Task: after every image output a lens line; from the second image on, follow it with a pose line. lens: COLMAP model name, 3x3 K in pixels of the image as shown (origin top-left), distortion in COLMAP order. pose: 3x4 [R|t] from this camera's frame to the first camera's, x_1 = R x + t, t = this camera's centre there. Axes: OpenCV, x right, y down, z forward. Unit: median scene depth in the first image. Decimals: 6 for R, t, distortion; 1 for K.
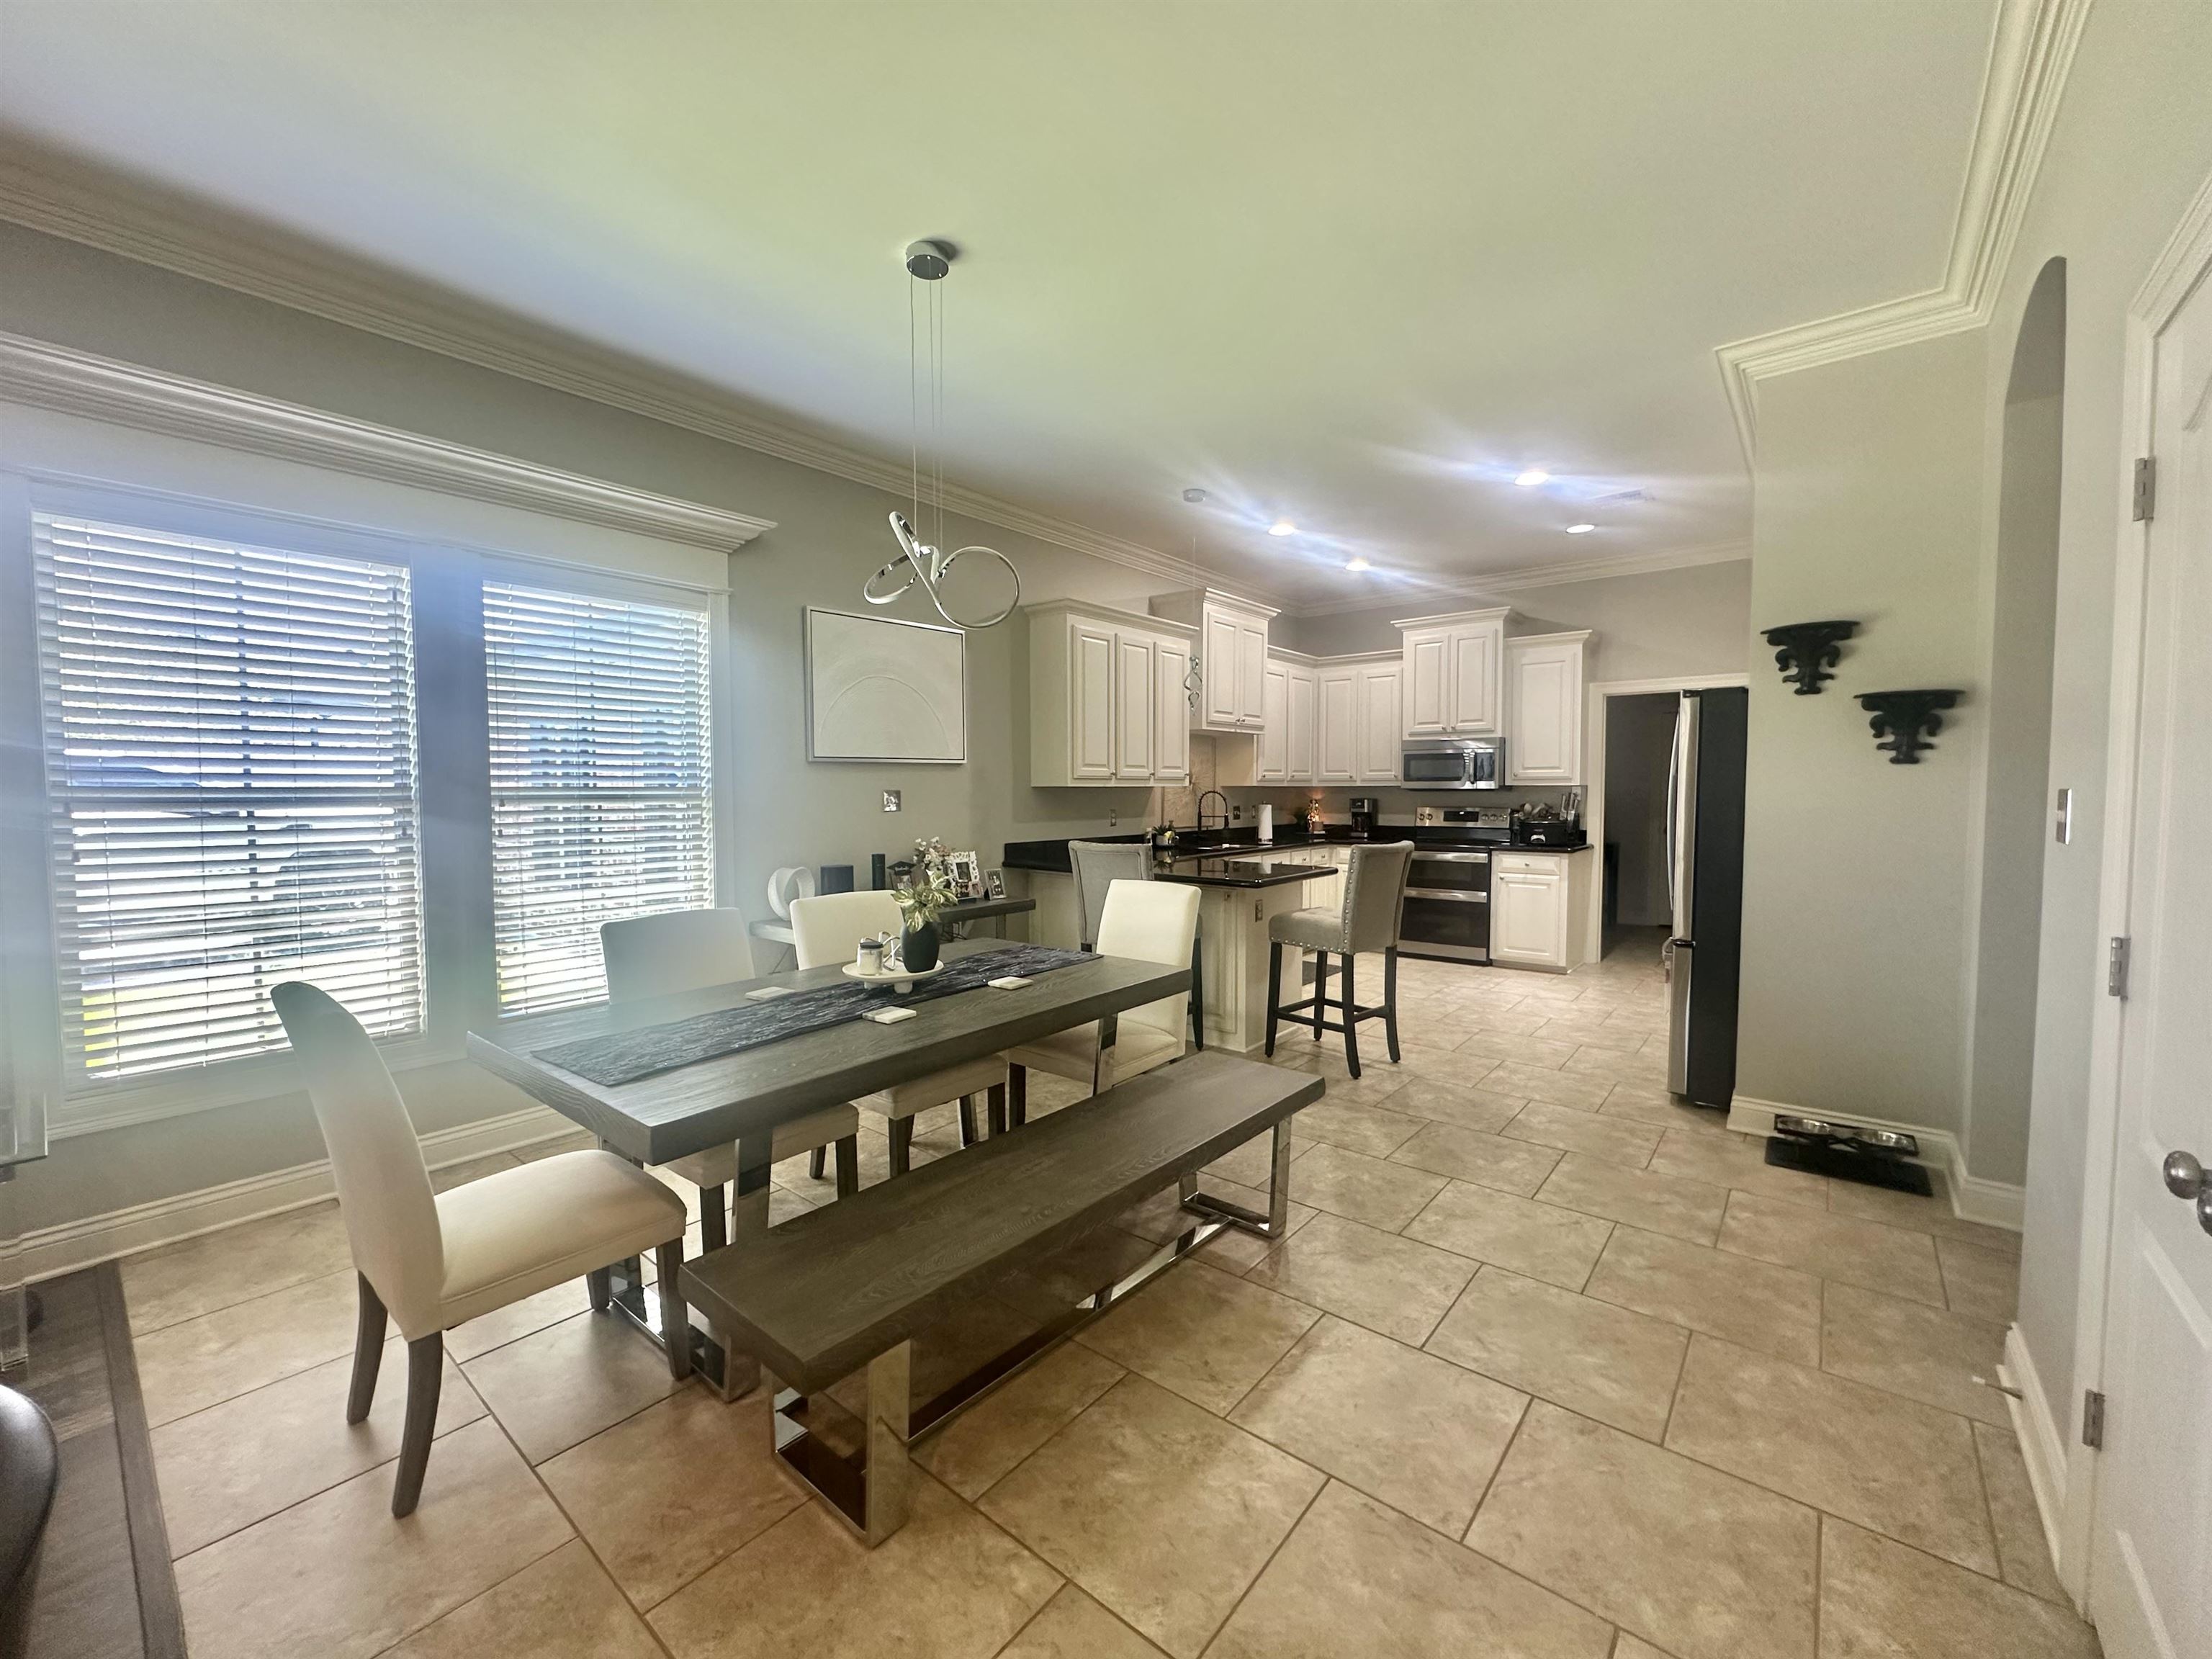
lens RADIAL K [[881.0, 0, 1106.0], [0, 881.0, 829.5], [0, 0, 1]] dist [-0.002364, -0.000163]
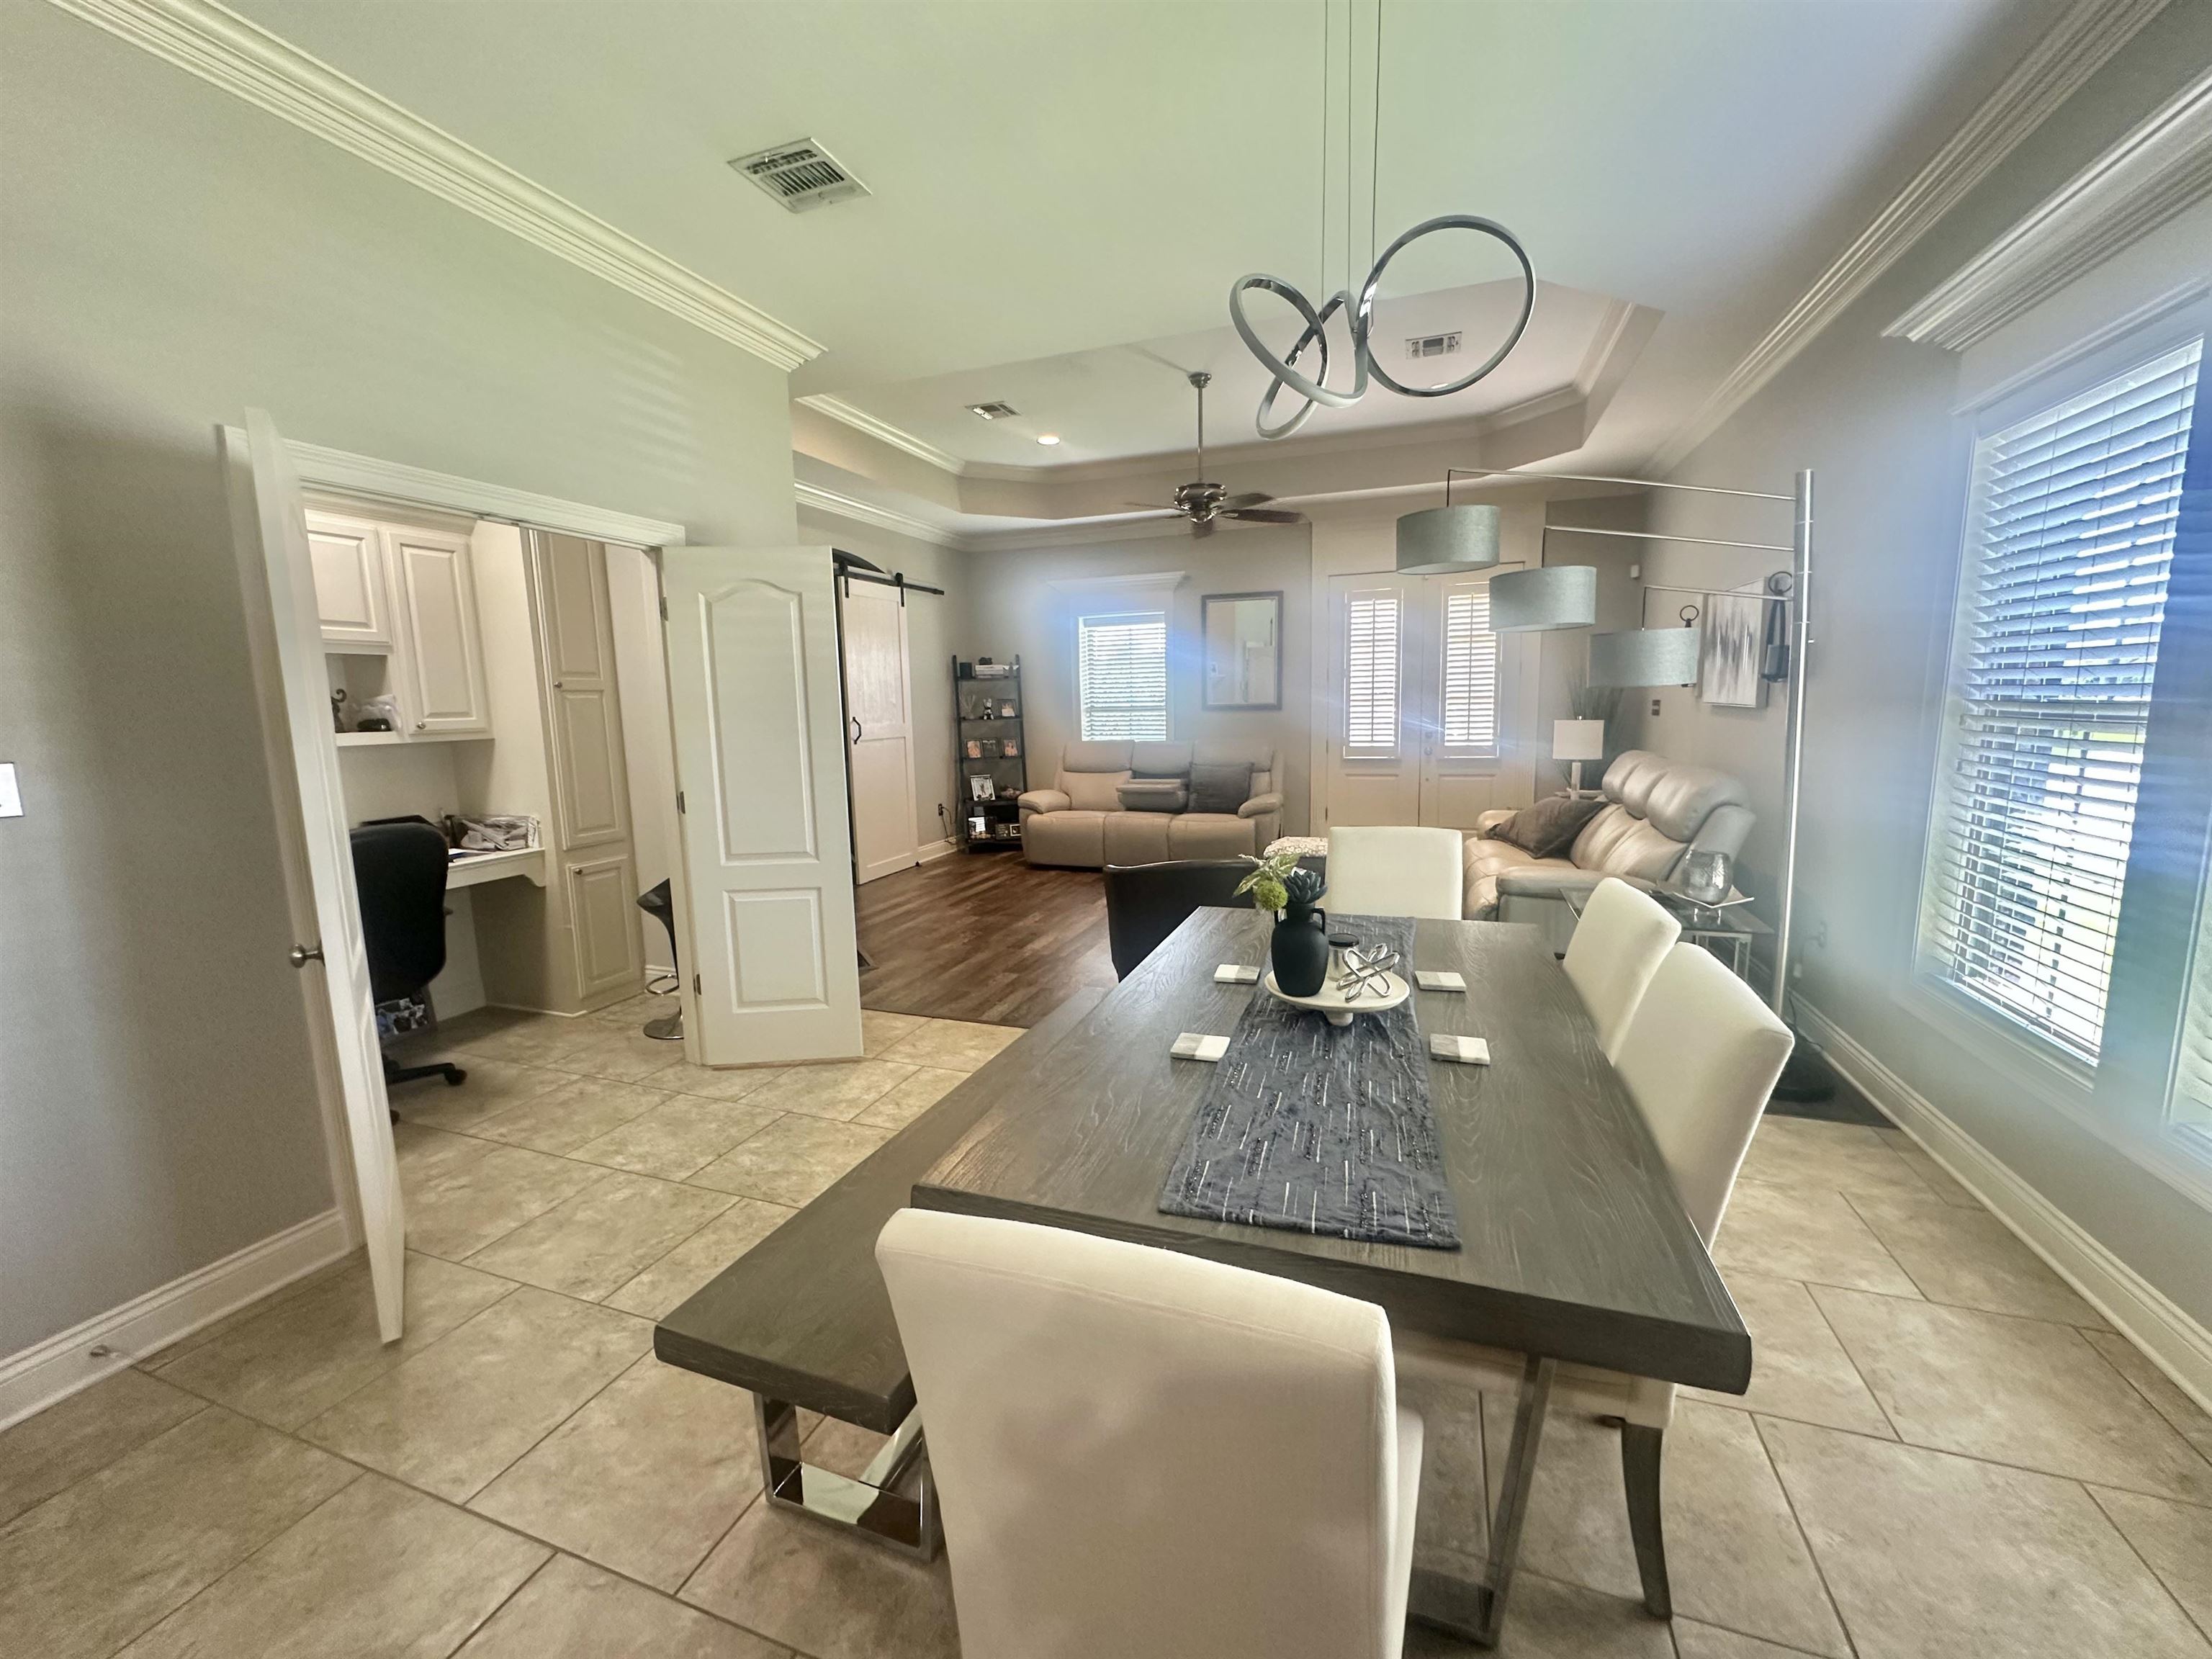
lens RADIAL K [[902.9, 0, 1106.0], [0, 902.9, 829.5], [0, 0, 1]] dist [0.001228, 0.000227]
pose [[-0.941654, 0.090793, -0.324105, 0.061423], [0.030740, 0.982105, 0.185808, -0.033065], [0.335175, 0.165004, -0.927594, 0.634650]]
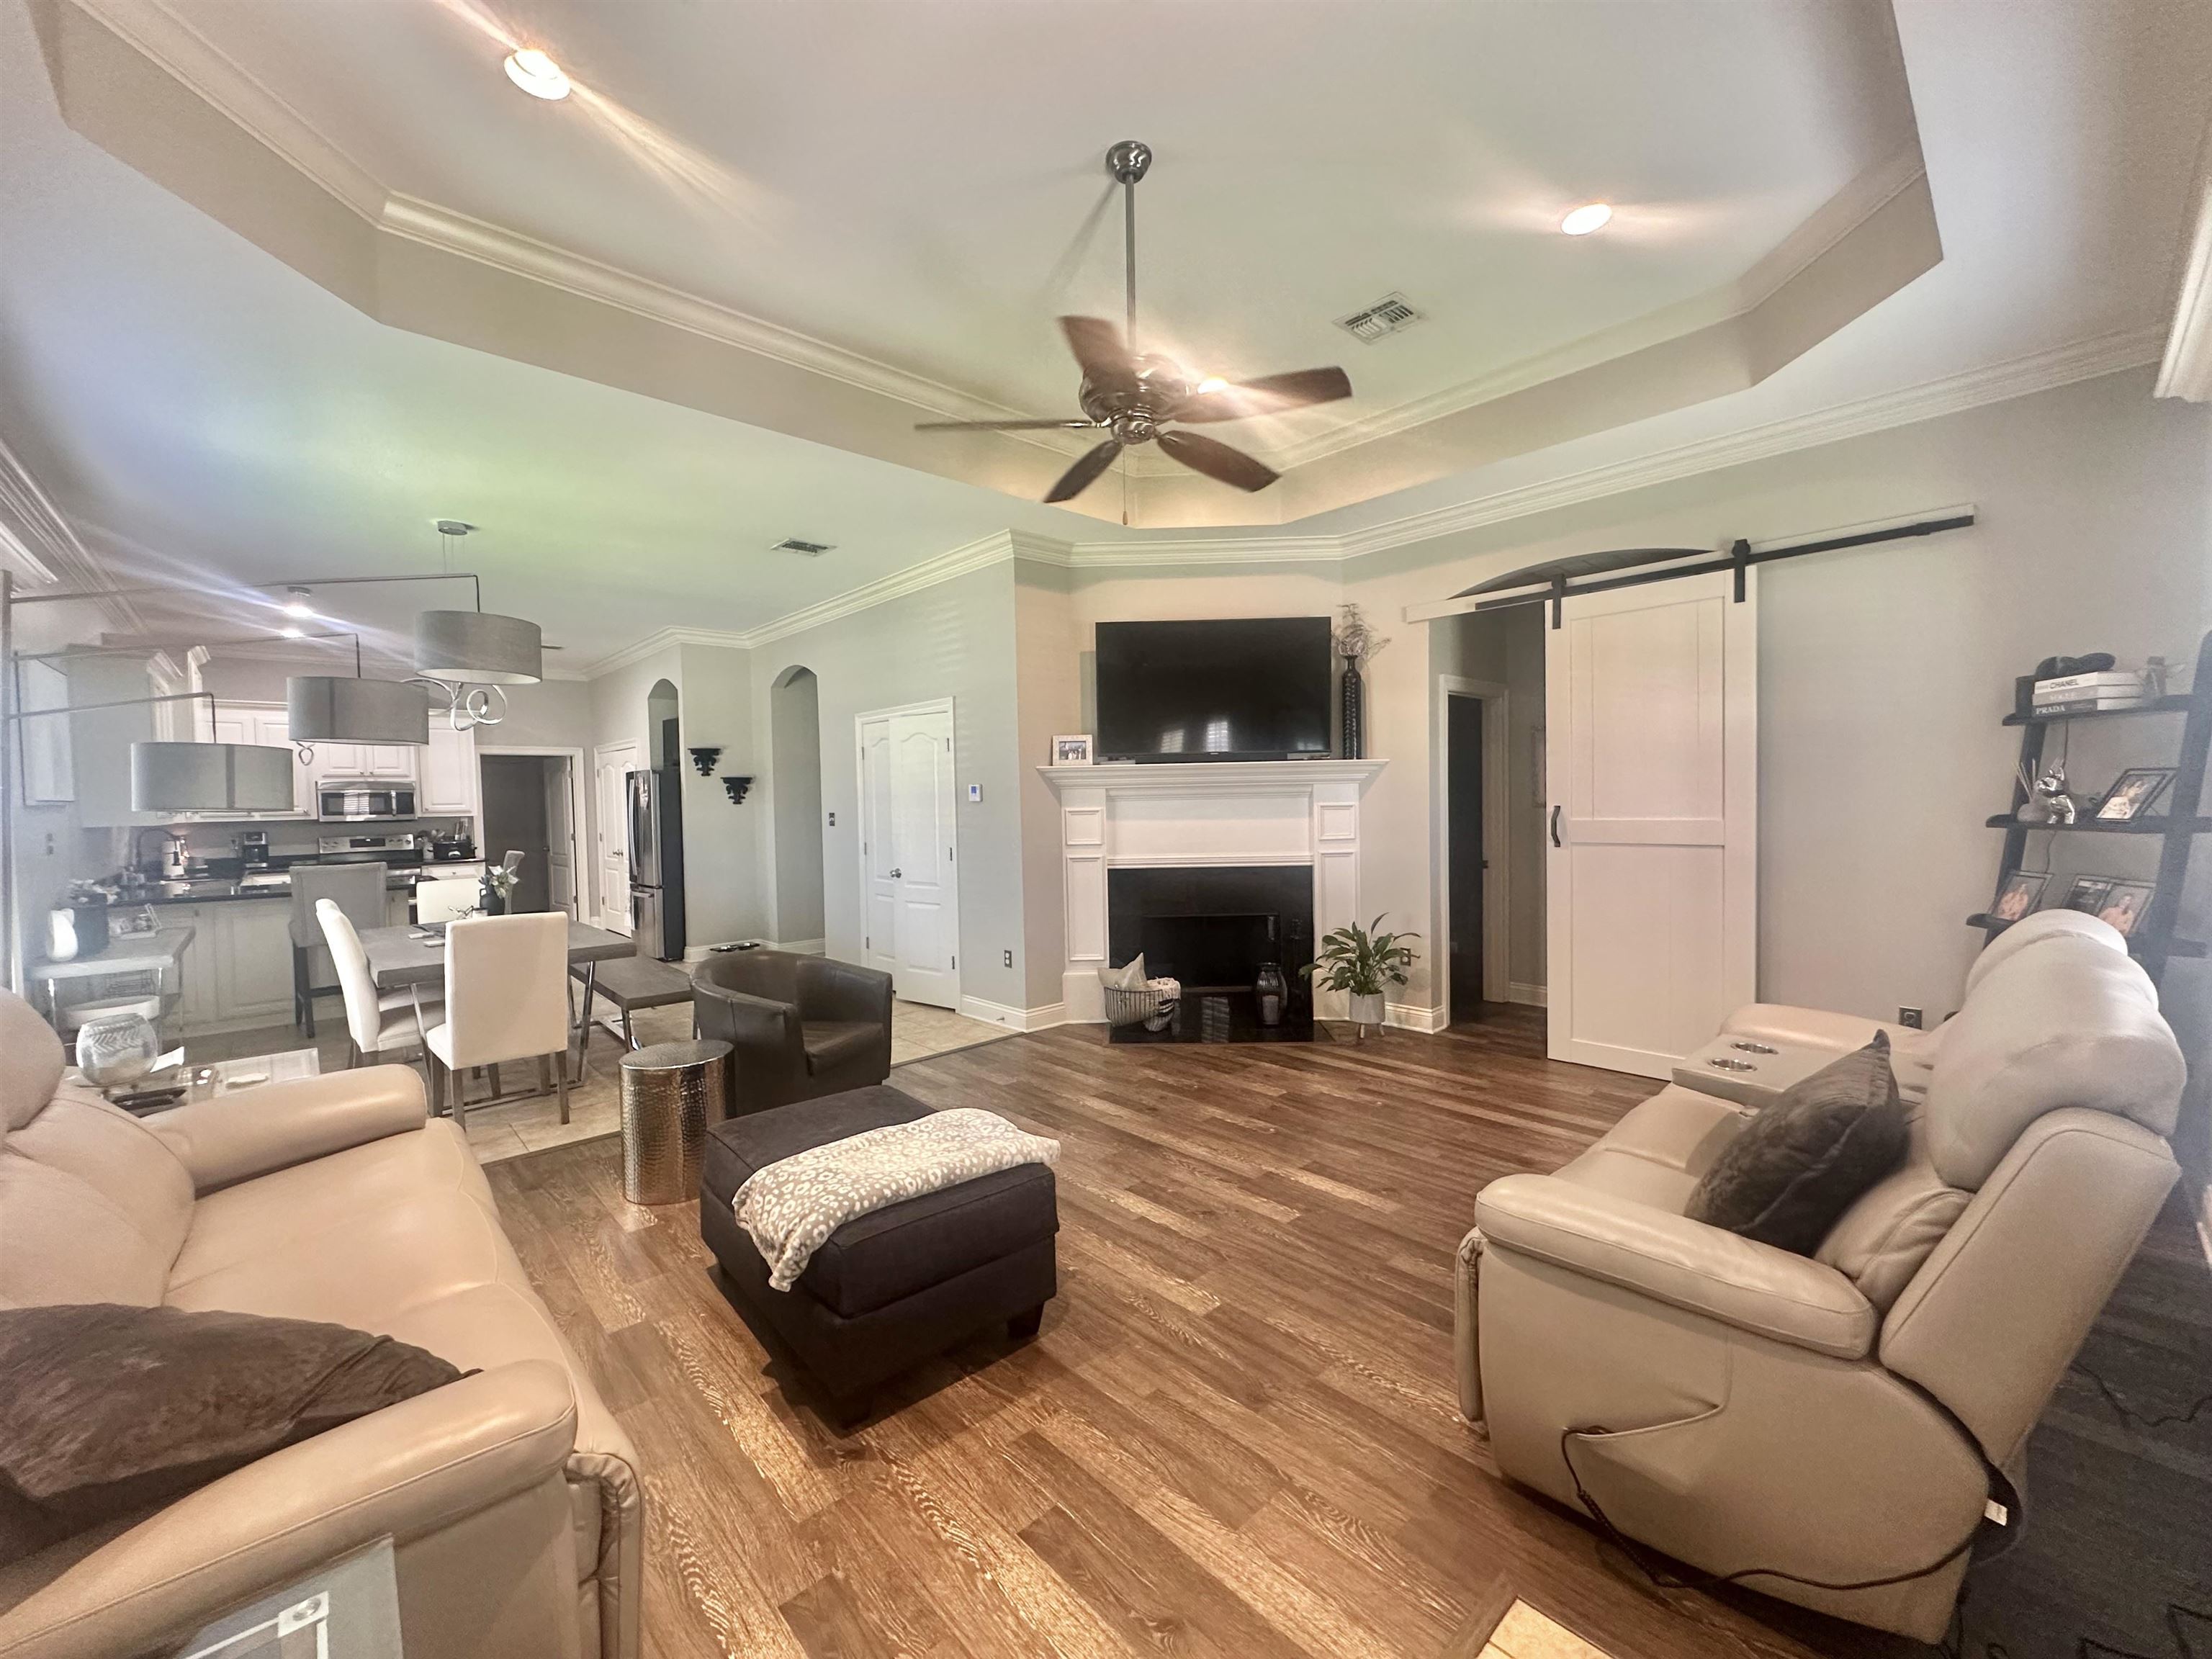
lens RADIAL K [[881.0, 0, 1106.0], [0, 881.0, 829.5], [0, 0, 1]] dist [-0.002364, -0.000163]
pose [[0.132877, -0.034480, 0.990533, -0.744482], [0.066382, 0.997460, 0.025817, 0.003267], [-0.988907, 0.062323, 0.134829, -0.214219]]
